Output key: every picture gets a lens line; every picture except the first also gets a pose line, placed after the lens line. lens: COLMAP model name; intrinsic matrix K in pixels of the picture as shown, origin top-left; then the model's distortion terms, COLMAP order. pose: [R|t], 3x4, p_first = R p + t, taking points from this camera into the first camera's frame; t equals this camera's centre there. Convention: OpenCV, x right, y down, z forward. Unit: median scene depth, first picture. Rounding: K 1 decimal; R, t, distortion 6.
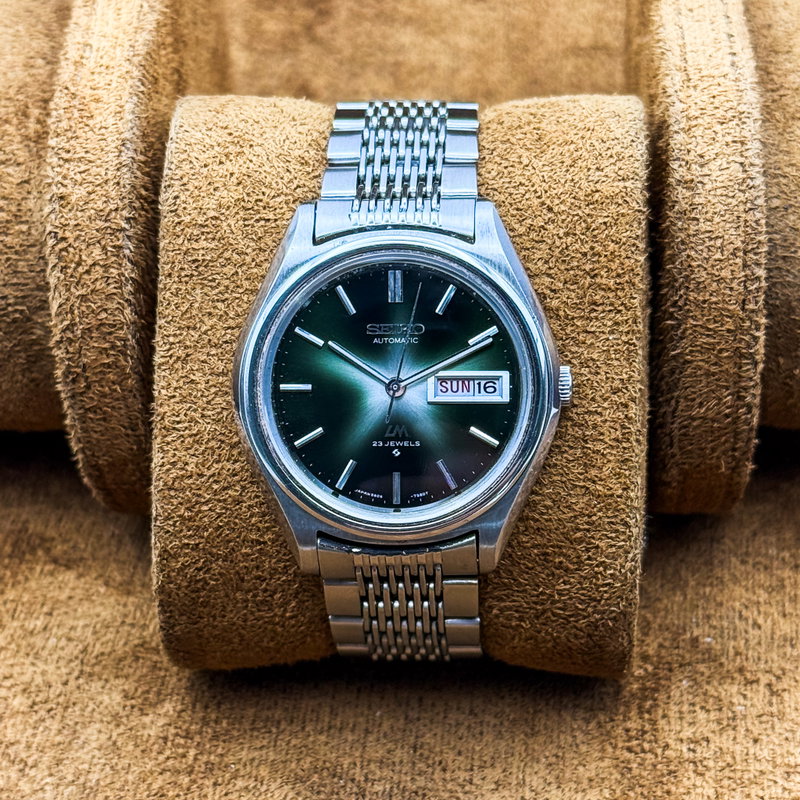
lens RADIAL K [[2200.8, 0, 399.8], [0, 2200.8, 432.7], [0, 0, 1]] dist [0.029742, 1.041990]
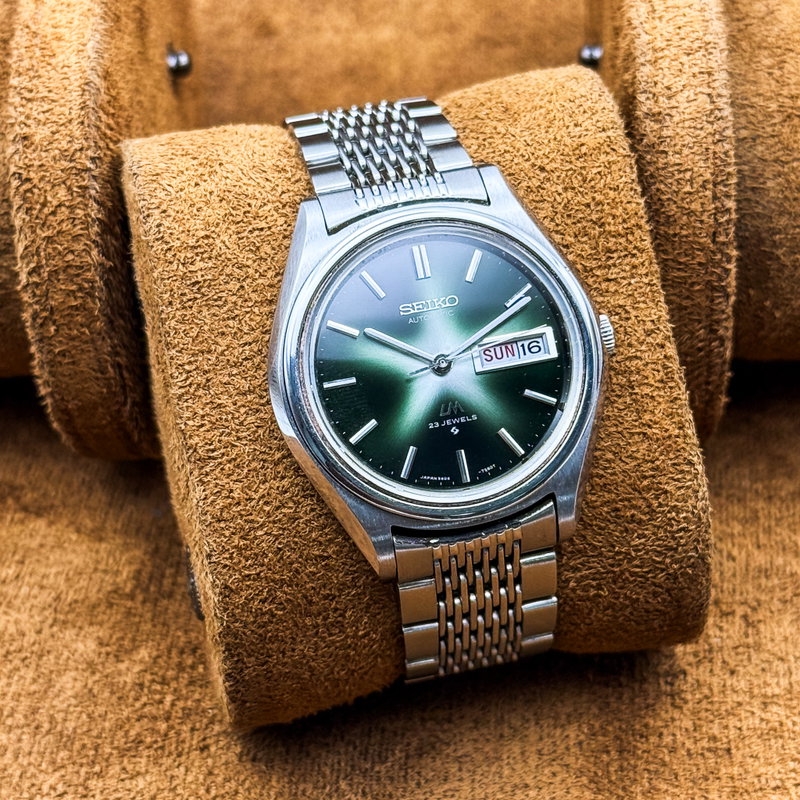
lens RADIAL K [[2200.8, 0, 399.8], [0, 2200.8, 432.7], [0, 0, 1]] dist [0.029742, 1.041990]
pose [[0.964536, -0.182999, 0.190213, -0.201936], [0.204776, 0.973501, -0.101799, 0.100408], [-0.166543, 0.137140, 0.976451, 0.065789]]
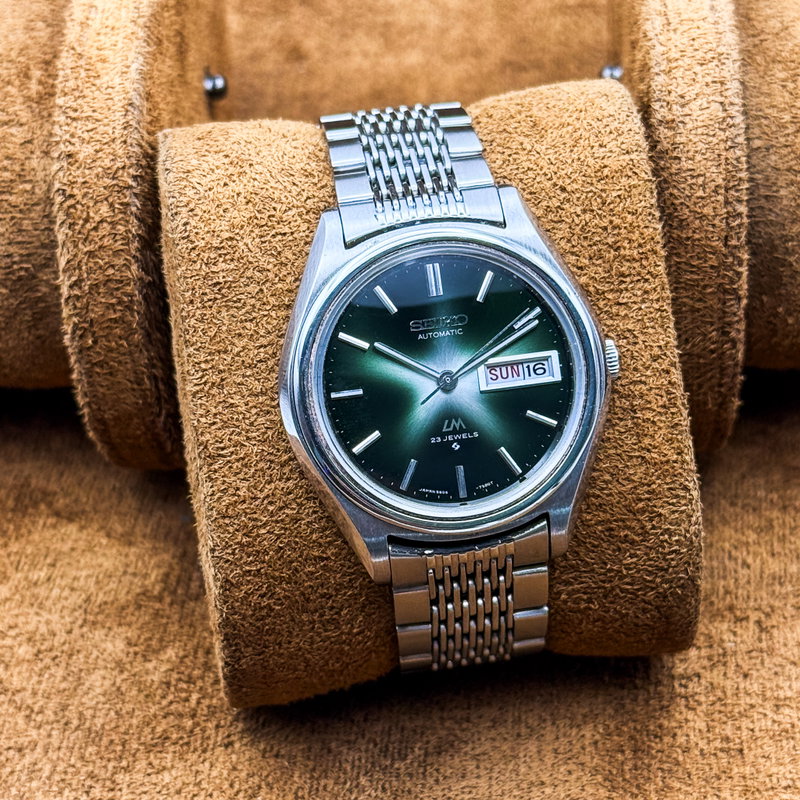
lens RADIAL K [[2200.8, 0, 399.8], [0, 2200.8, 432.7], [0, 0, 1]] dist [0.029742, 1.041990]
pose [[0.982297, -0.130526, 0.134373, -0.154266], [0.137891, 0.989331, -0.047004, 0.045210], [-0.126804, 0.064701, 0.989815, 0.023185]]
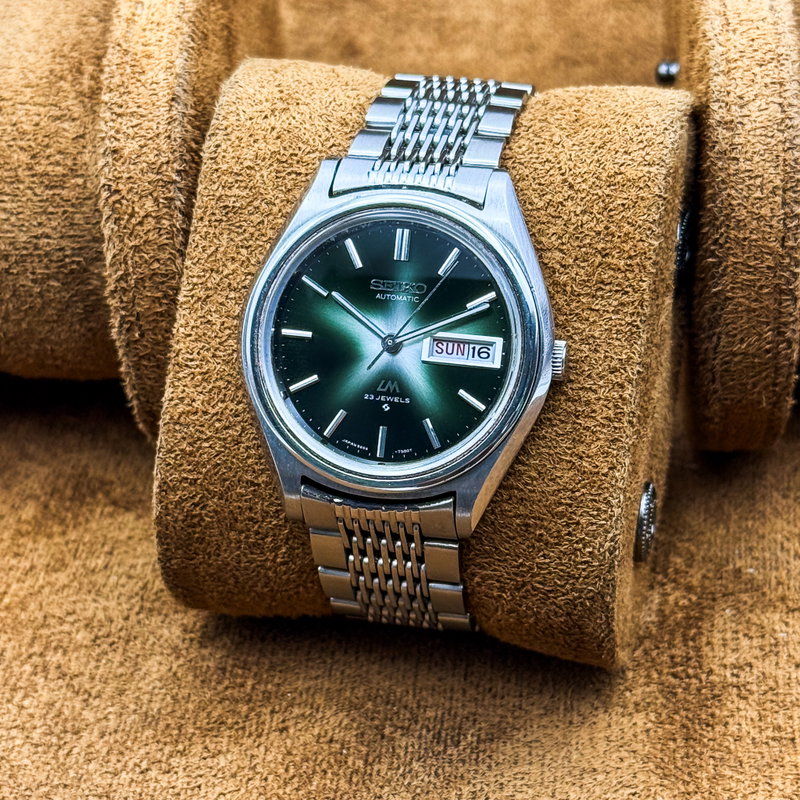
lens RADIAL K [[2200.8, 0, 399.8], [0, 2200.8, 432.7], [0, 0, 1]] dist [0.029742, 1.041990]
pose [[0.982672, 0.104528, -0.153067, 0.157400], [-0.110829, 0.993285, -0.033204, 0.052704], [0.148568, 0.049593, 0.987658, -0.002706]]
